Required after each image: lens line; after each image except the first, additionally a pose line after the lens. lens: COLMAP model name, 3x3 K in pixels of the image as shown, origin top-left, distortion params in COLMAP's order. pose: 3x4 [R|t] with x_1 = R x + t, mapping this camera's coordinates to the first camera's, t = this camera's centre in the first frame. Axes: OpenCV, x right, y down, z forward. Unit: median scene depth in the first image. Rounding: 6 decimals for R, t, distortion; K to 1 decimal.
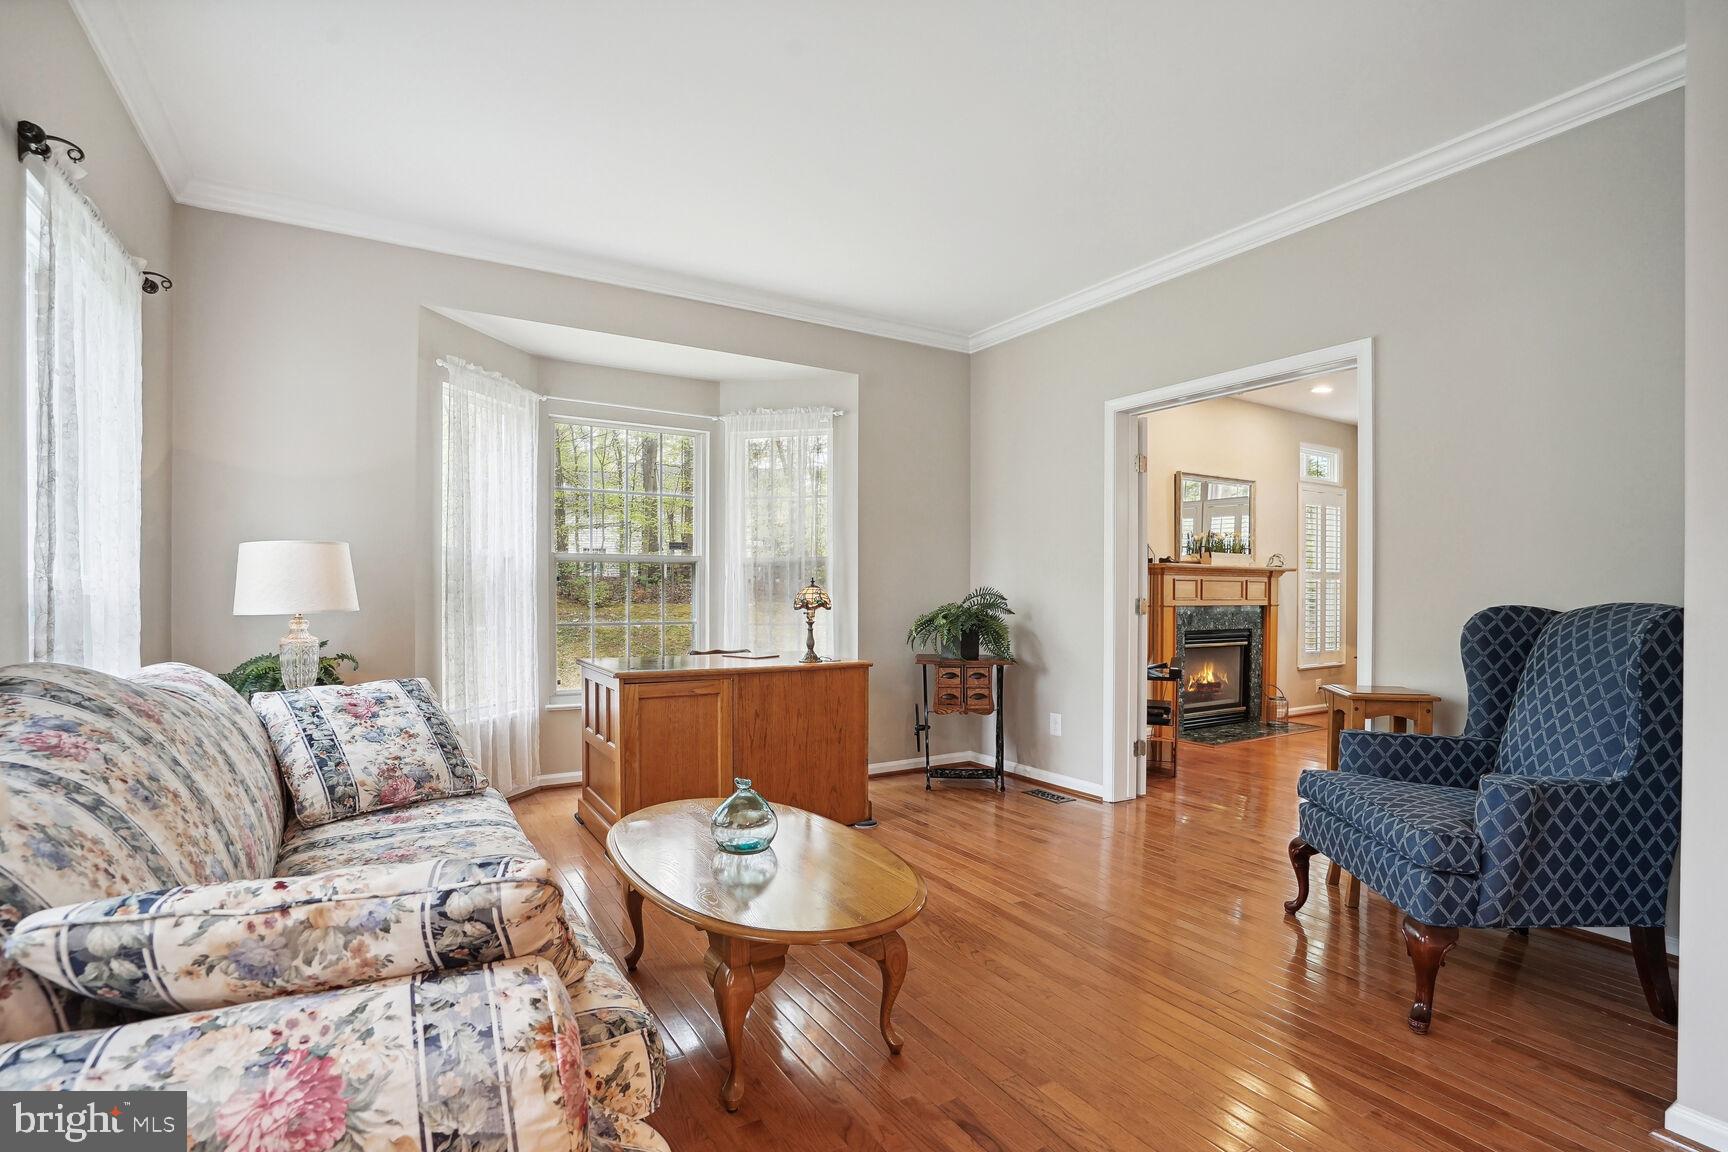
lens RADIAL K [[786.8, 0, 861.8], [0, 786.8, 582.3], [0, 0, 1]] dist [0.002335, 0.000884]
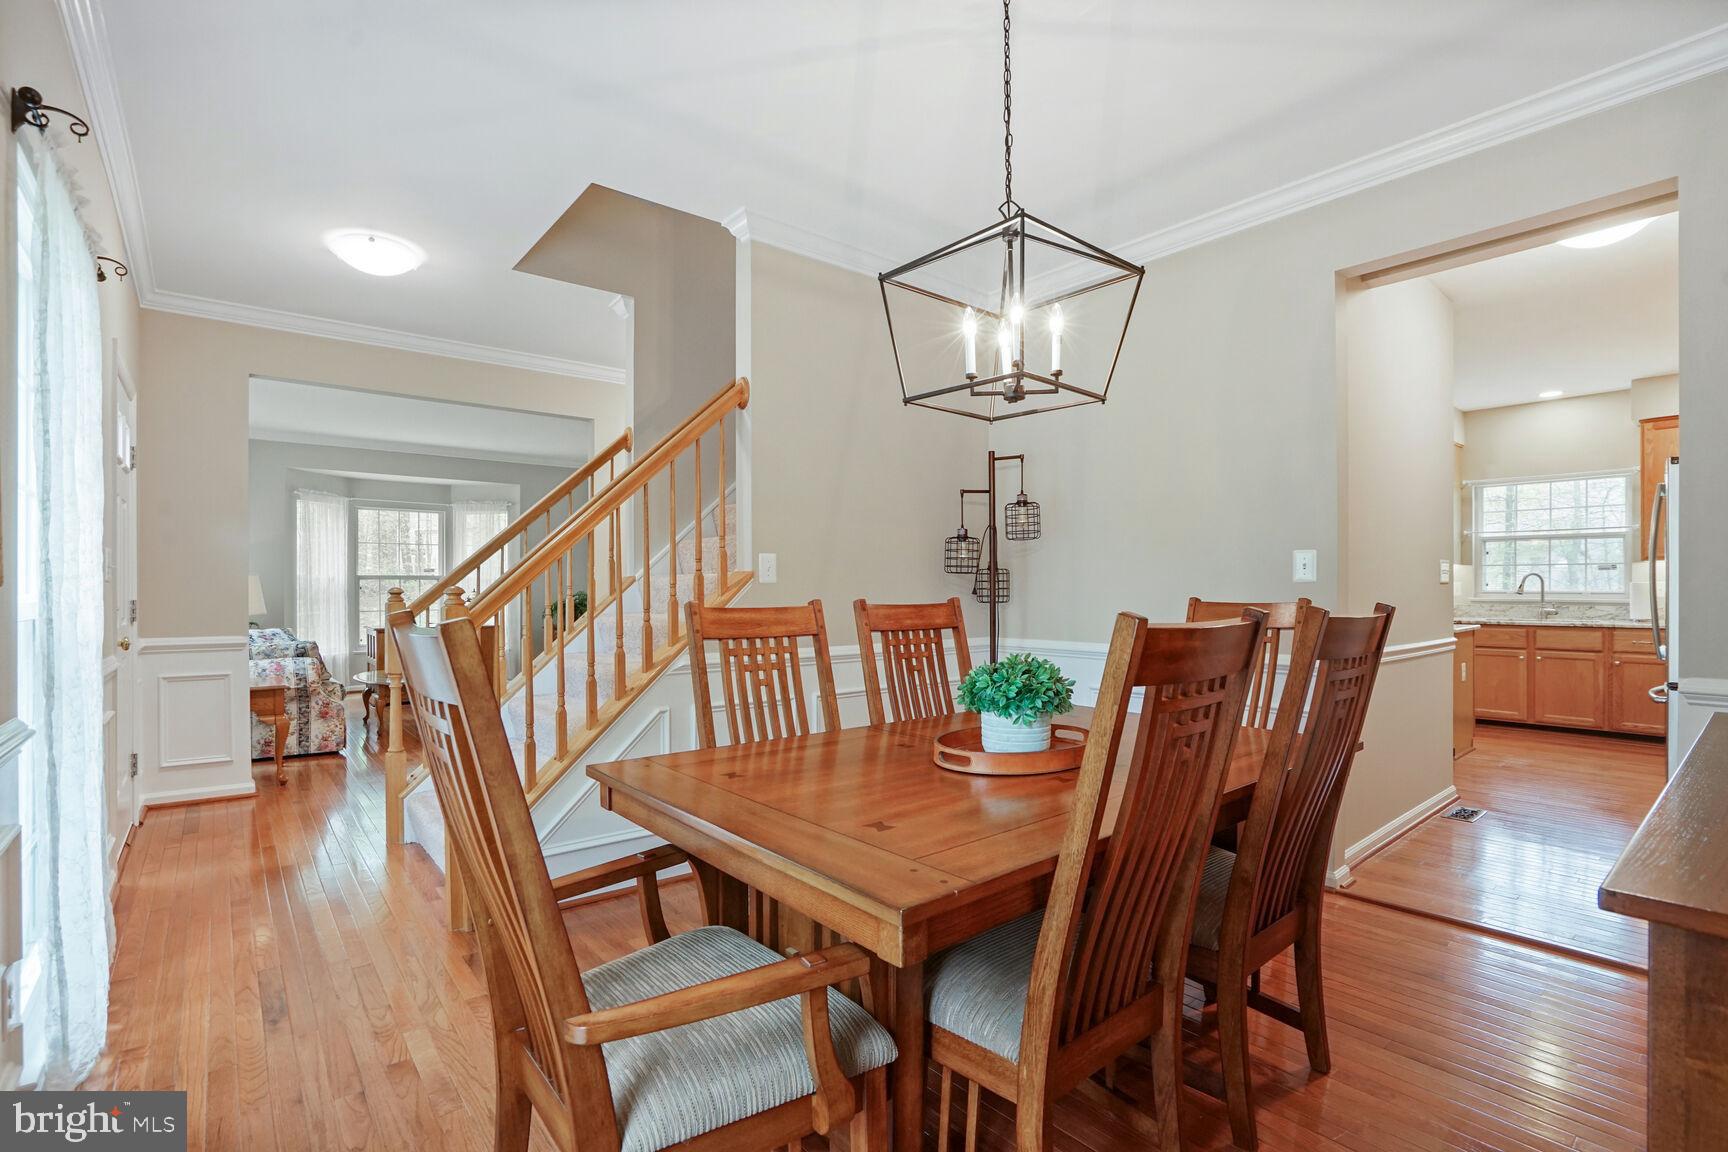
lens RADIAL K [[798.8, 0, 834.7], [0, 798.8, 579.1], [0, 0, 1]] dist [-0.001355, -0.000071]
pose [[0.994840, -0.004102, 0.101378, 0.704025], [0.004127, 0.999991, -0.000031, -0.025309], [-0.101377, 0.000449, 0.994848, -1.314979]]
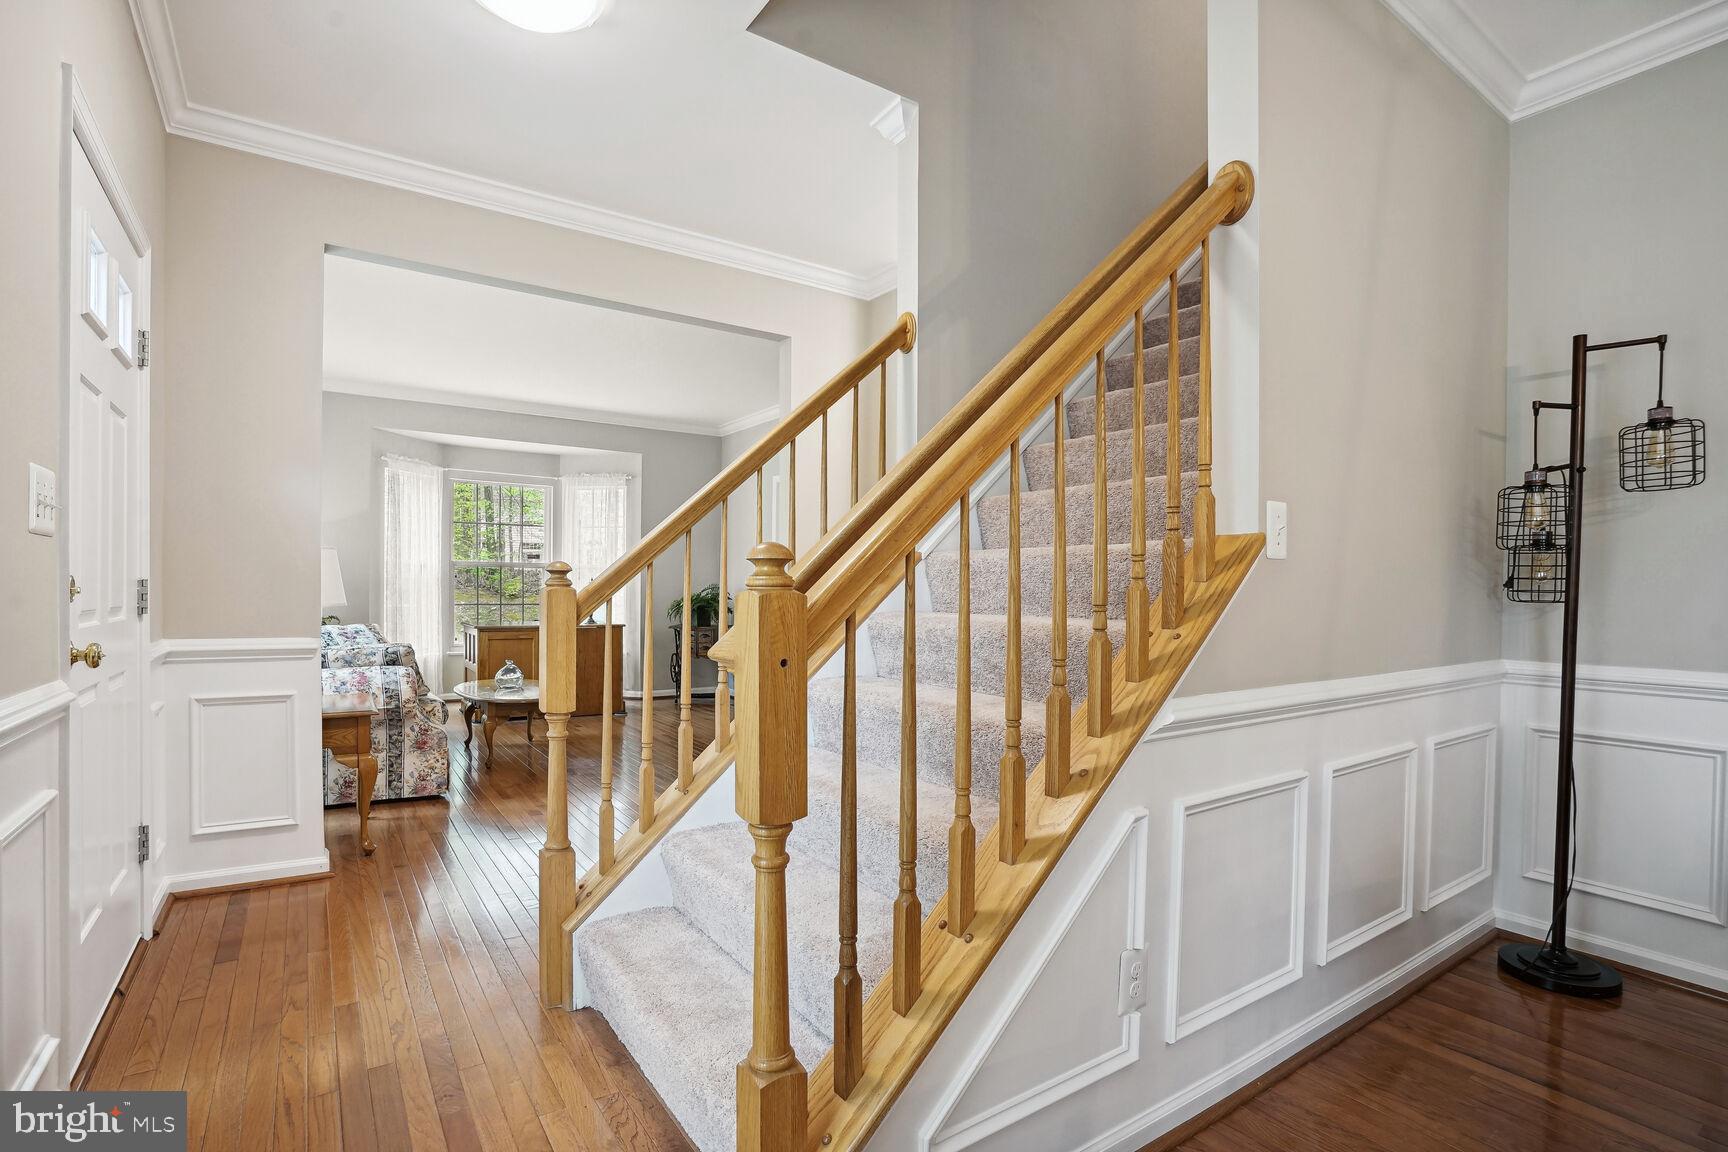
lens RADIAL K [[815.8, 0, 857.7], [0, 815.8, 584.9], [0, 0, 1]] dist [-0.015964, 0.000698]
pose [[0.999109, 0.007036, 0.041618, 0.458582], [-0.007382, 0.999940, 0.008151, -0.007981], [-0.041558, -0.008451, 0.999100, -0.874534]]
